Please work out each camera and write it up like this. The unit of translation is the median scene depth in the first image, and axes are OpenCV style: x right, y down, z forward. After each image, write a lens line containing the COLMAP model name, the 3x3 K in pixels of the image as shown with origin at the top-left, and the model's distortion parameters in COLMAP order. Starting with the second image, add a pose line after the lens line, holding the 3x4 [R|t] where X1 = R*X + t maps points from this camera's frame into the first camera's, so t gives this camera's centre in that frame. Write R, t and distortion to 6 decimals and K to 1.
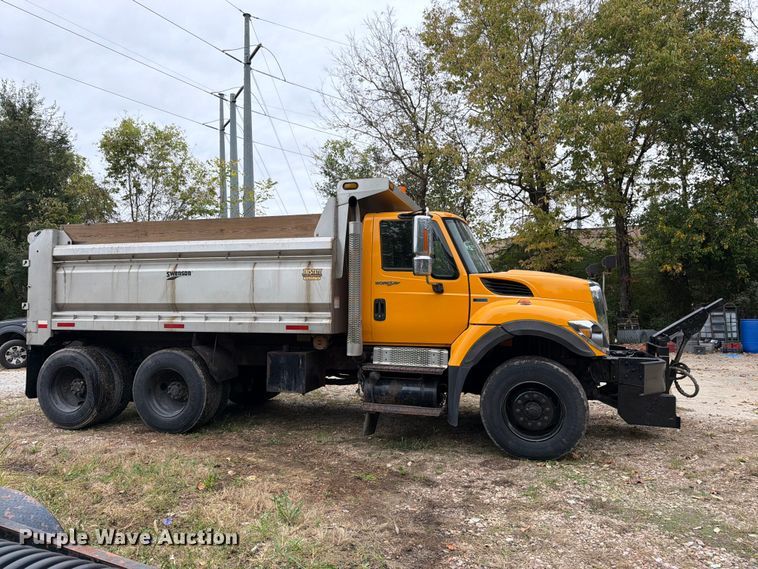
lens RADIAL K [[535.2, 0, 379.0], [0, 535.2, 284.5], [0, 0, 1]] dist [0.061270, -0.076746]
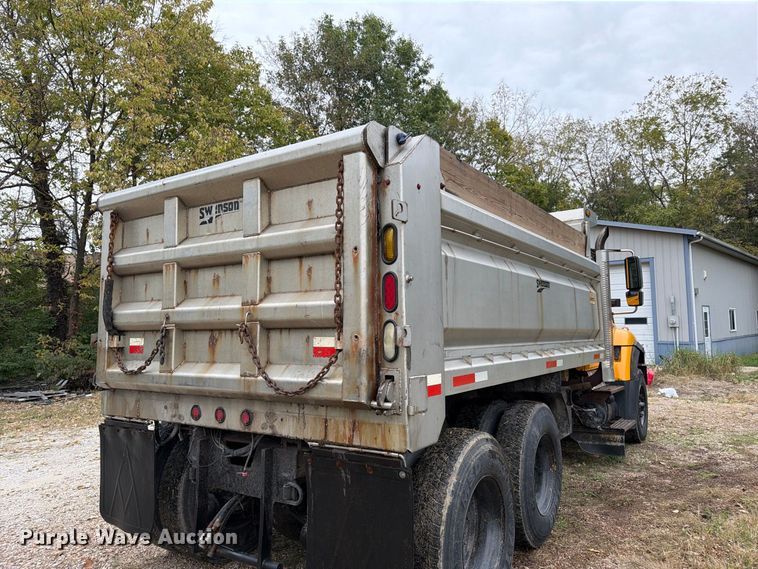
lens RADIAL K [[535.2, 0, 379.0], [0, 535.2, 284.5], [0, 0, 1]] dist [0.061270, -0.076746]
pose [[0.317302, 0.083017, 0.944684, -1.139060], [-0.019992, 0.996525, -0.080858, 0.040806], [-0.948114, 0.006770, 0.317859, 1.060771]]
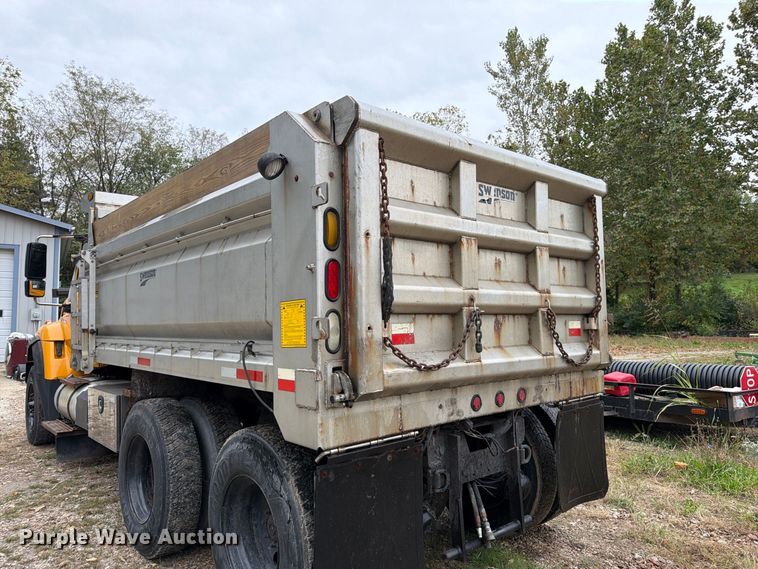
lens RADIAL K [[535.6, 0, 384.4], [0, 535.6, 281.3], [0, 0, 1]] dist [0.049869, -0.053890]
pose [[-0.829029, 0.050310, 0.556939, -0.901022], [-0.004497, 0.995313, -0.096603, 0.063637], [-0.559188, -0.082591, -0.824917, 1.836057]]
